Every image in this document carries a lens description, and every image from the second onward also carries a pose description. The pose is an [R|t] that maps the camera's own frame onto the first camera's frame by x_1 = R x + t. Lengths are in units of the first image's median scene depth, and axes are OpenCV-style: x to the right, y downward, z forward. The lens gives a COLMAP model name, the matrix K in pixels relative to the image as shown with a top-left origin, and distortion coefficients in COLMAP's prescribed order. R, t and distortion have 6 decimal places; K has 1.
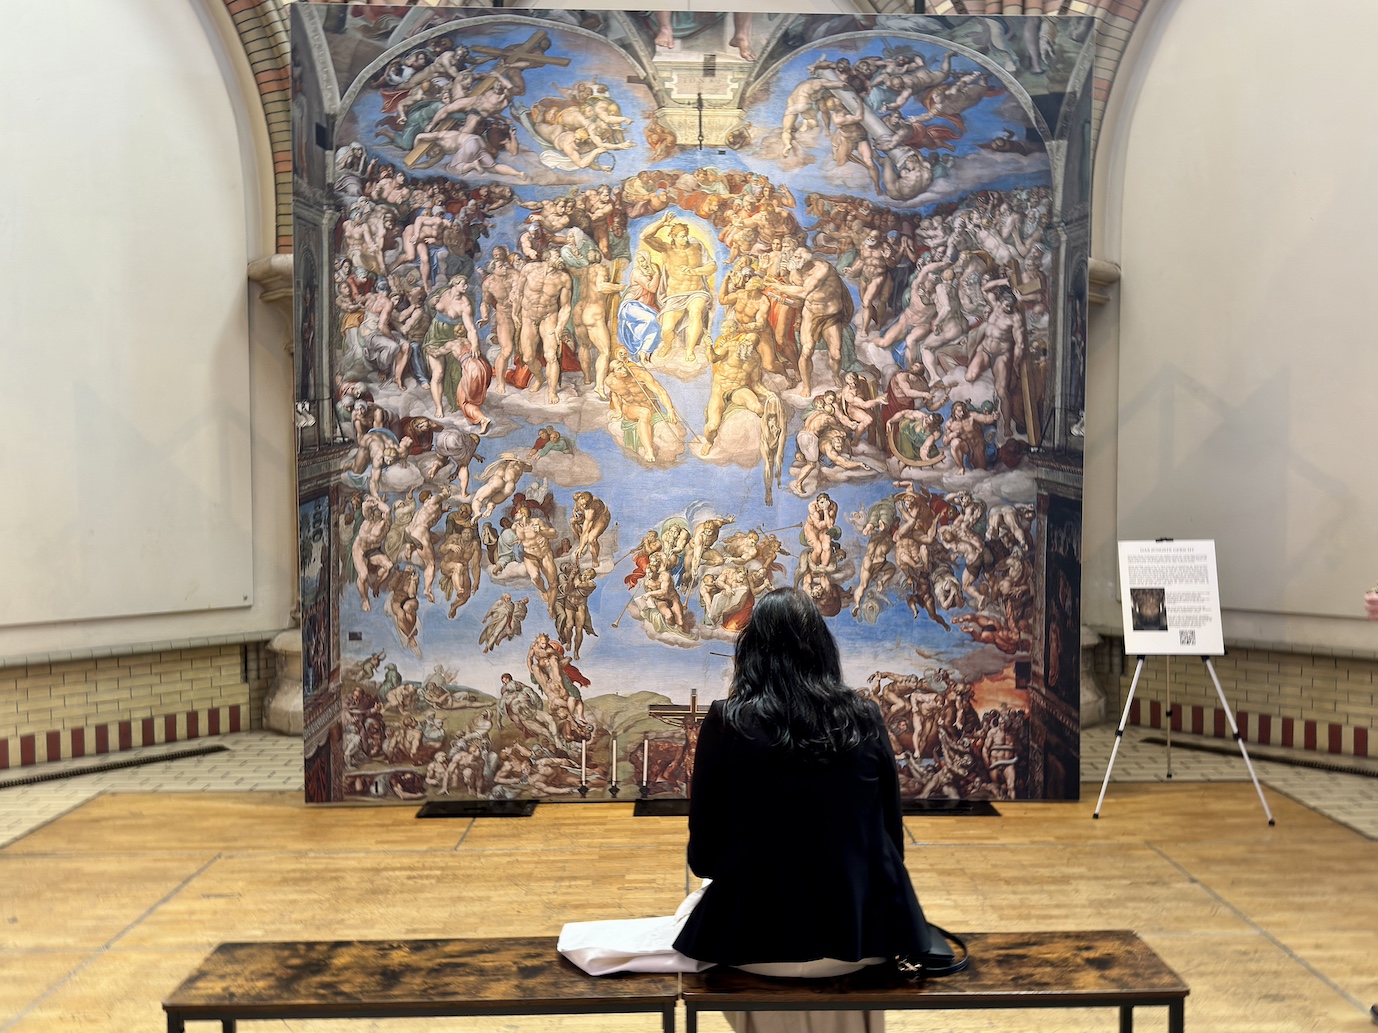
lens RADIAL K [[1115.3, 0, 682.7], [0, 1115.3, 519.7], [0, 0, 1]] dist [0.077117, -0.101912]
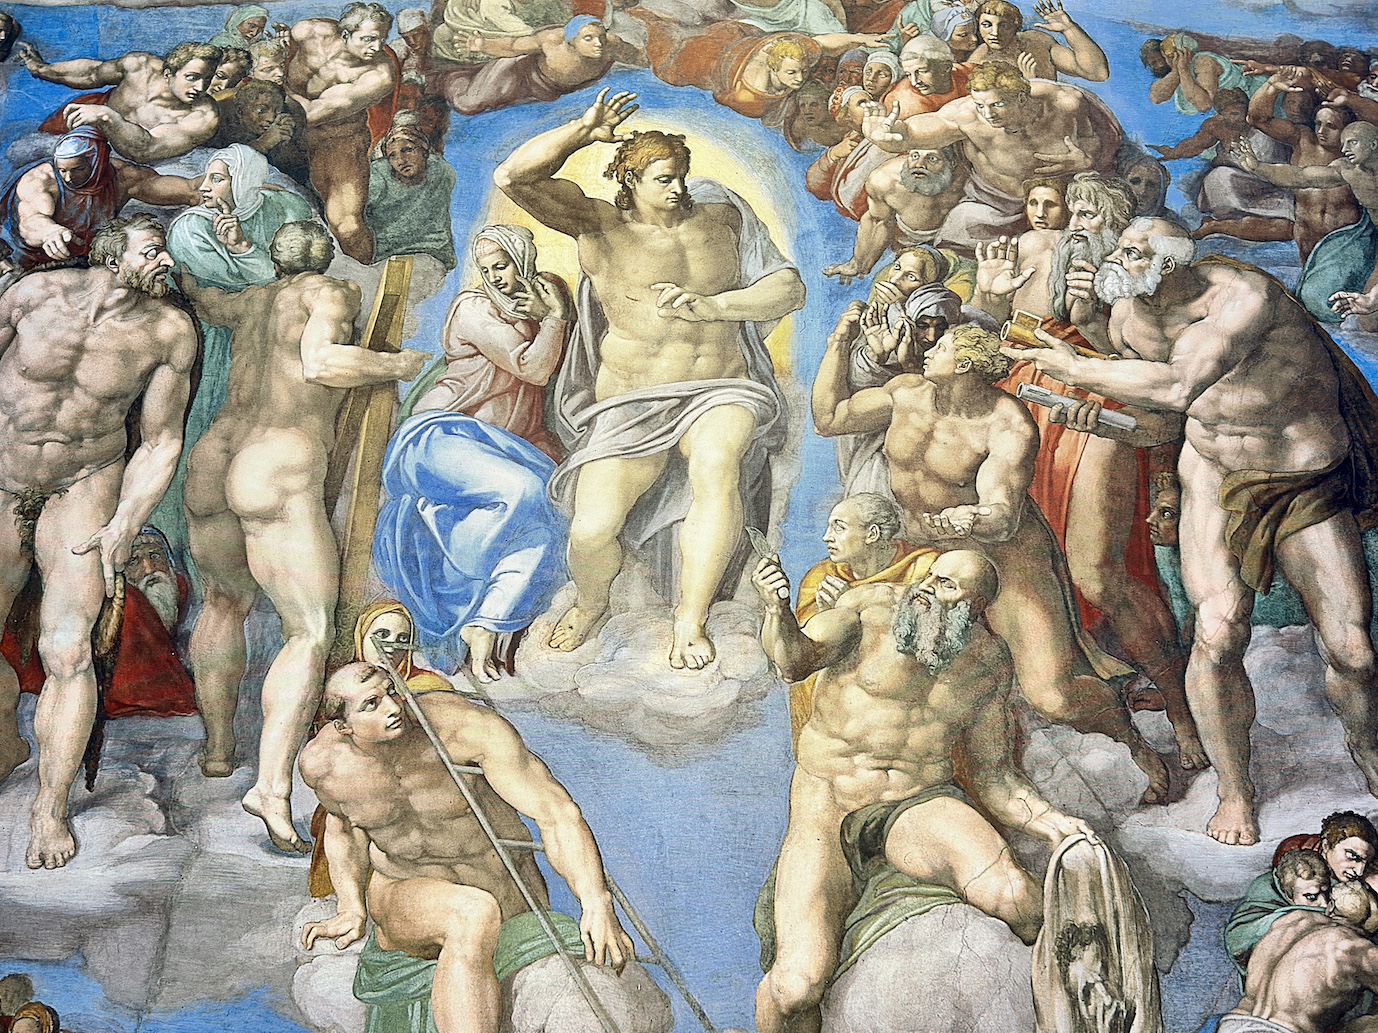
lens RADIAL K [[1115.3, 0, 686.6], [0, 1115.3, 512.1], [0, 0, 1]] dist [0.077117, -0.101912]
pose [[0.996681, -0.010420, -0.080740, 0.024383], [-0.016270, 0.946273, -0.322959, -0.099974], [0.079767, 0.323201, 0.942963, 0.781900]]
